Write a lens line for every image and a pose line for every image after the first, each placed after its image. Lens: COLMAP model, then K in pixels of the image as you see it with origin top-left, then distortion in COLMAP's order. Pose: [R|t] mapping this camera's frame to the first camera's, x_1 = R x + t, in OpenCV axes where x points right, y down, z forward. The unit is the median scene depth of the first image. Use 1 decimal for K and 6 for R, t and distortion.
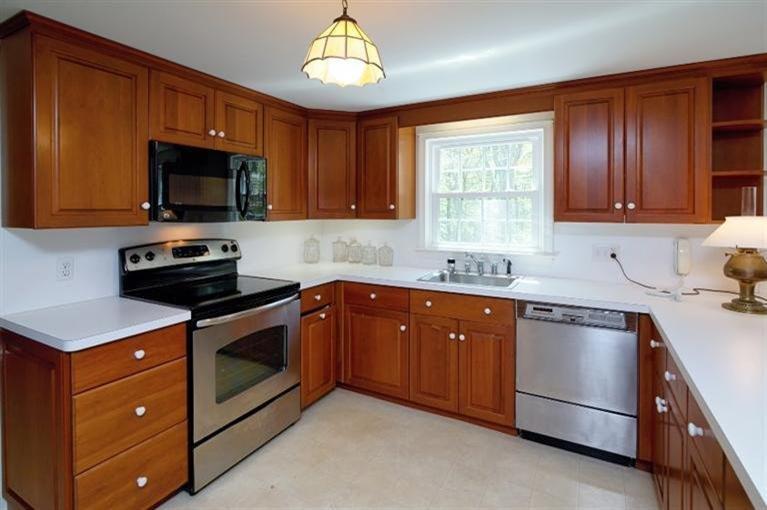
lens RADIAL K [[382.5, 0, 385.6], [0, 382.5, 220.5], [0, 0, 1]] dist [-0.004575, -0.000024]
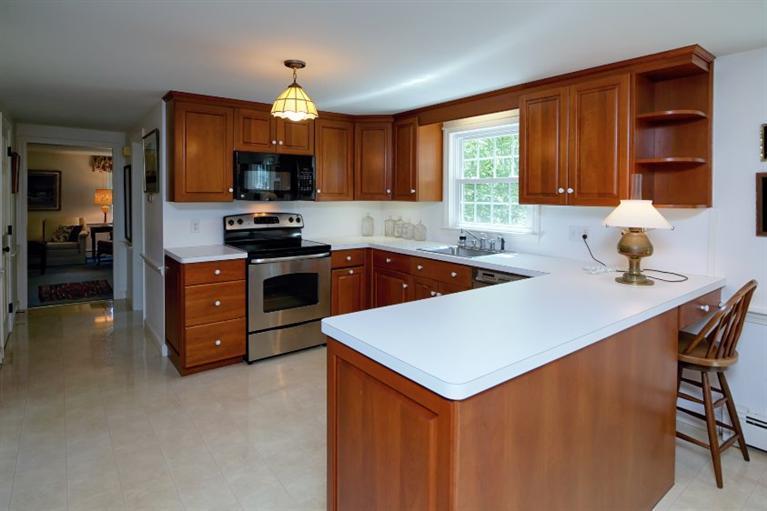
lens RADIAL K [[424.4, 0, 381.9], [0, 424.4, 211.6], [0, 0, 1]] dist [0.003537, 0.000226]
pose [[0.914640, 0.021031, -0.403722, 0.586895], [-0.015595, 0.999738, 0.016747, 0.010705], [0.403968, -0.009021, 0.914729, -0.354092]]
